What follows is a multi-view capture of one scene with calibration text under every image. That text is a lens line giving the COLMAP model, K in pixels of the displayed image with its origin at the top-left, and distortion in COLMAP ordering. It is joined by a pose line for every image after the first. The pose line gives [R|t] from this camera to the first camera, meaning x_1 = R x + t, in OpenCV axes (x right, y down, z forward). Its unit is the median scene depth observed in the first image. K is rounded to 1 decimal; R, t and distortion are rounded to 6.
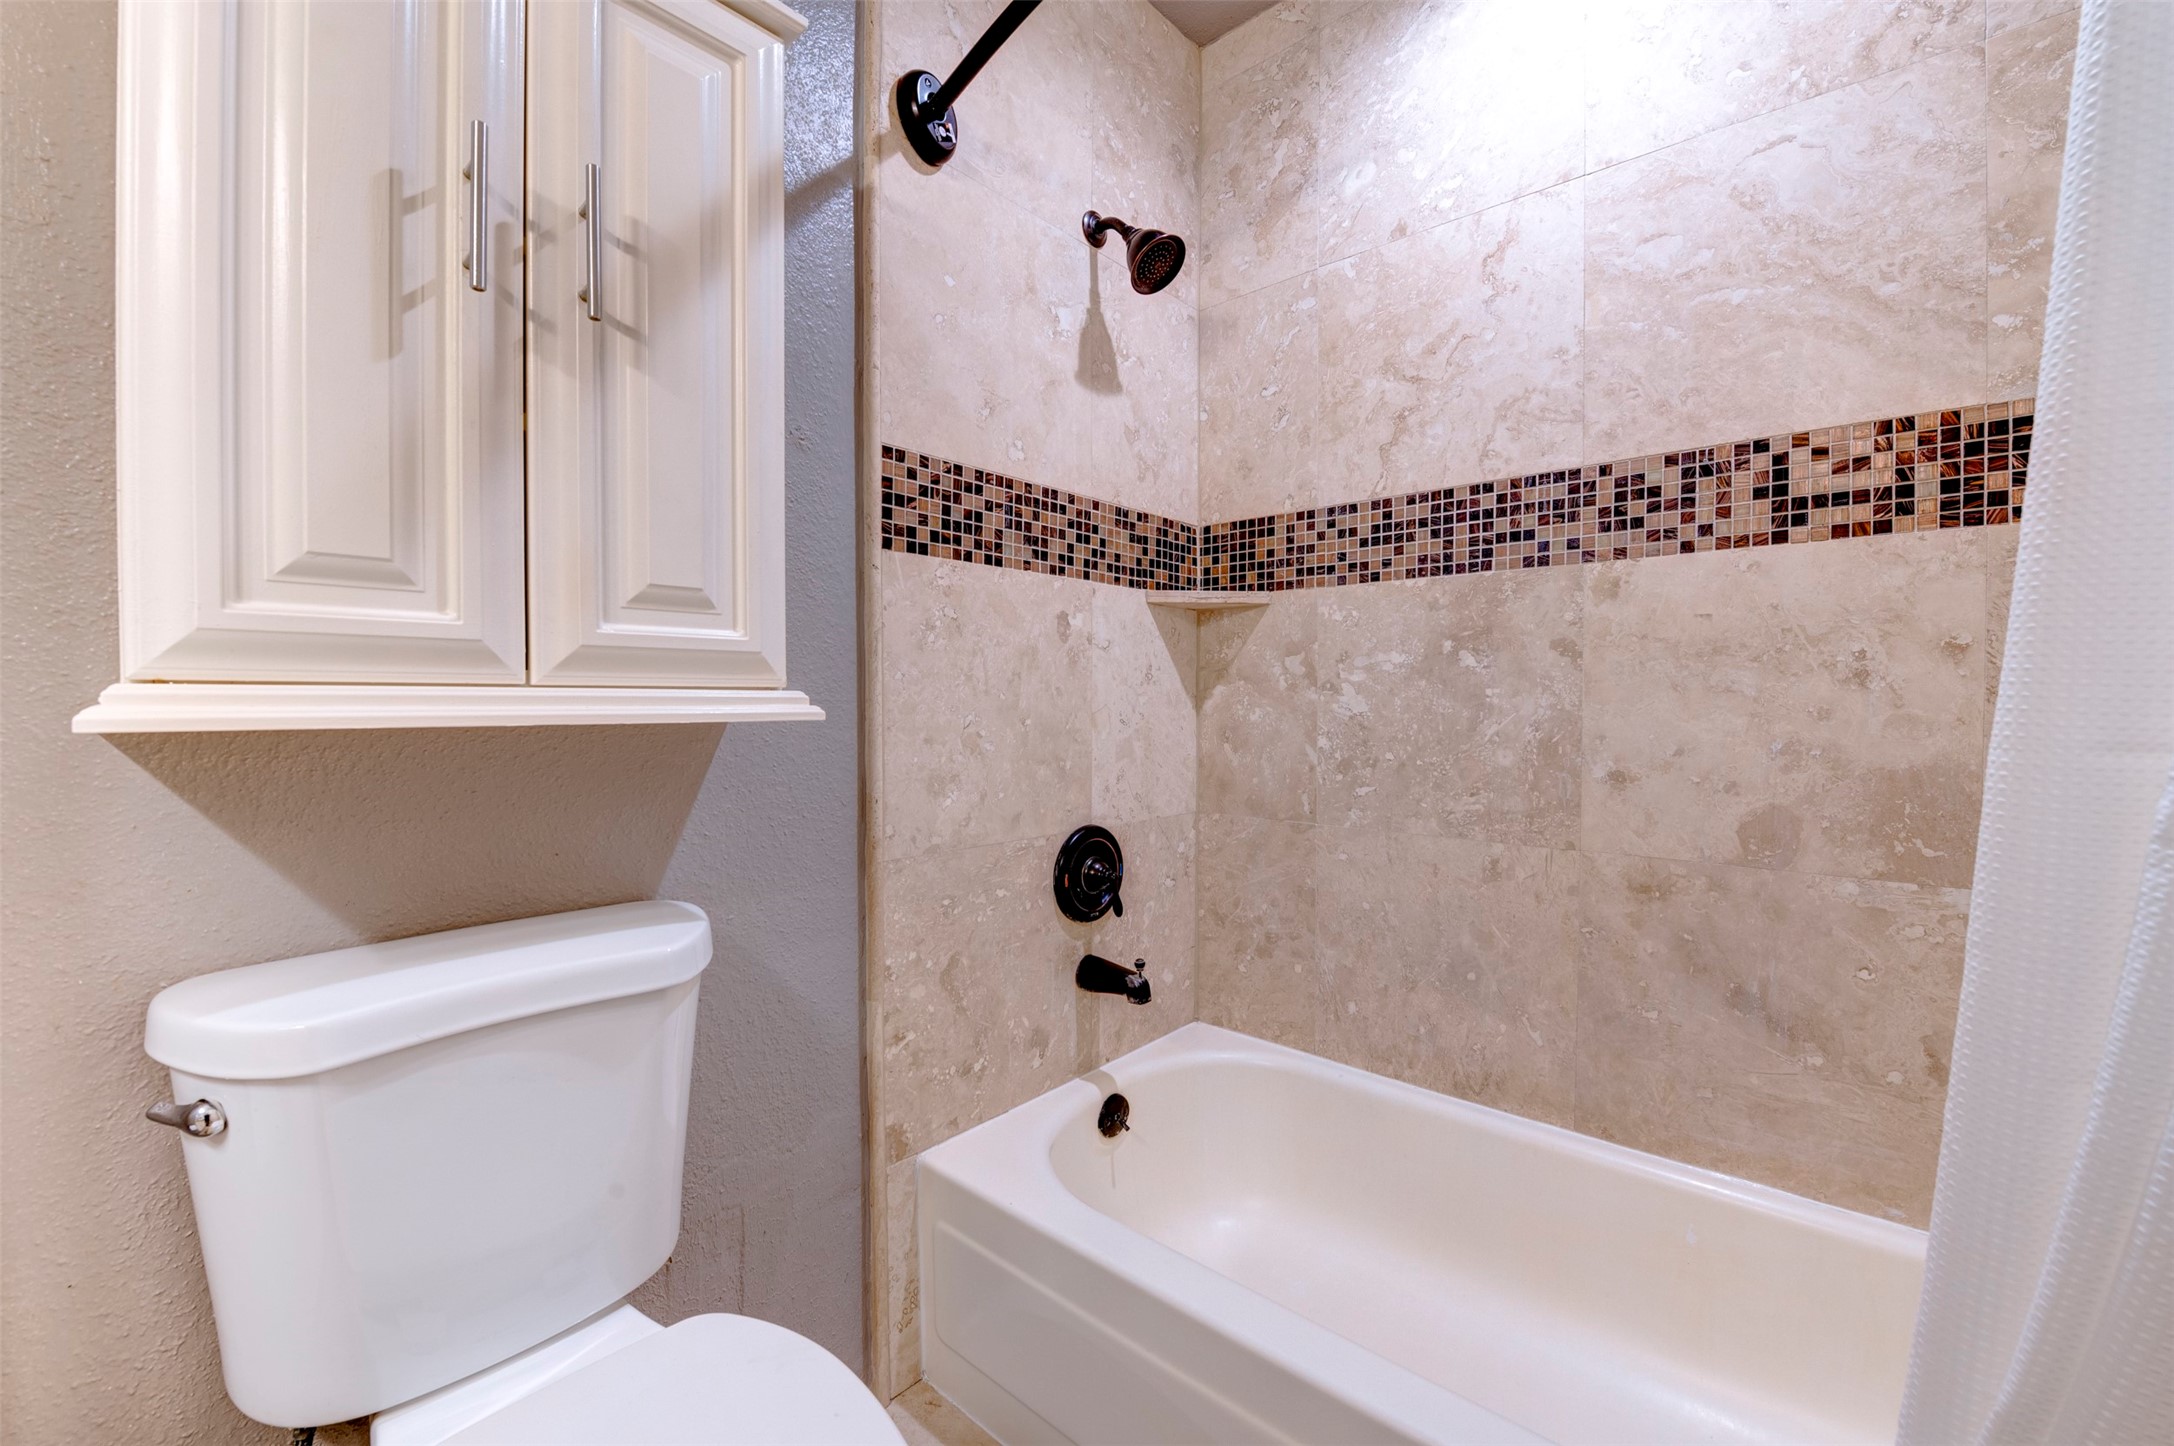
lens RADIAL K [[870.2, 0, 1083.9], [0, 870.2, 722.3], [0, 0, 1]] dist [-0.014434, -0.002416]
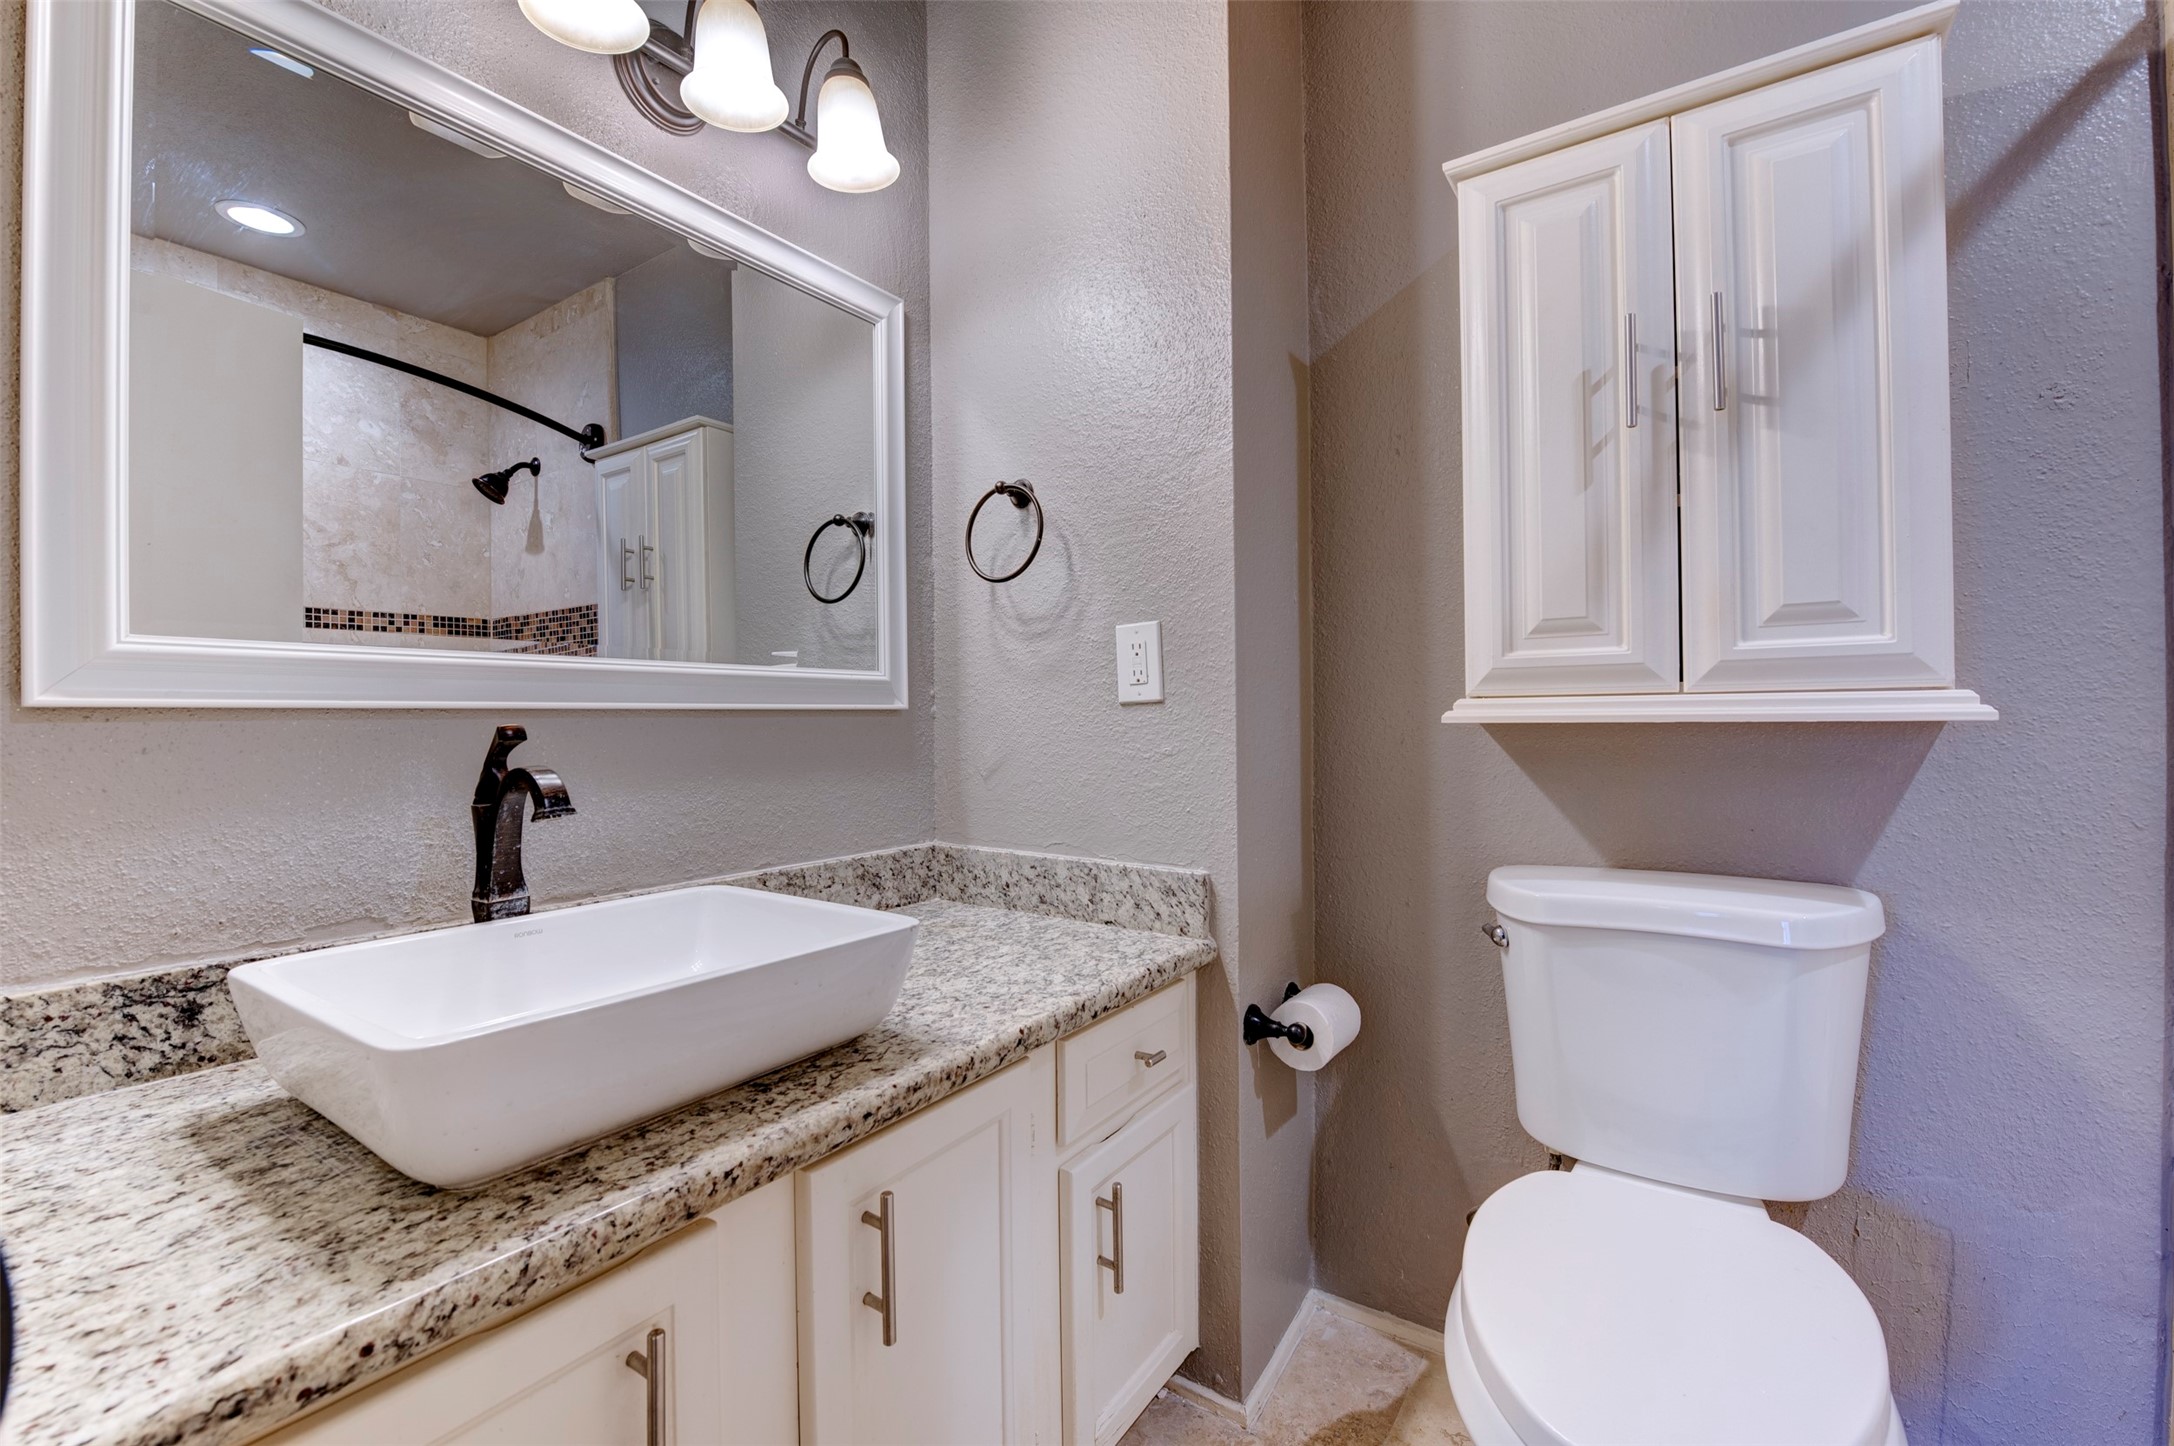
lens RADIAL K [[916.5, 0, 1085.9], [0, 916.5, 716.8], [0, 0, 1]] dist [-0.012390, -0.002664]
pose [[0.127890, -0.000660, -0.991788, 0.653773], [-0.011983, 0.999926, -0.002211, 0.009452], [0.991716, 0.012167, 0.127873, -0.113480]]
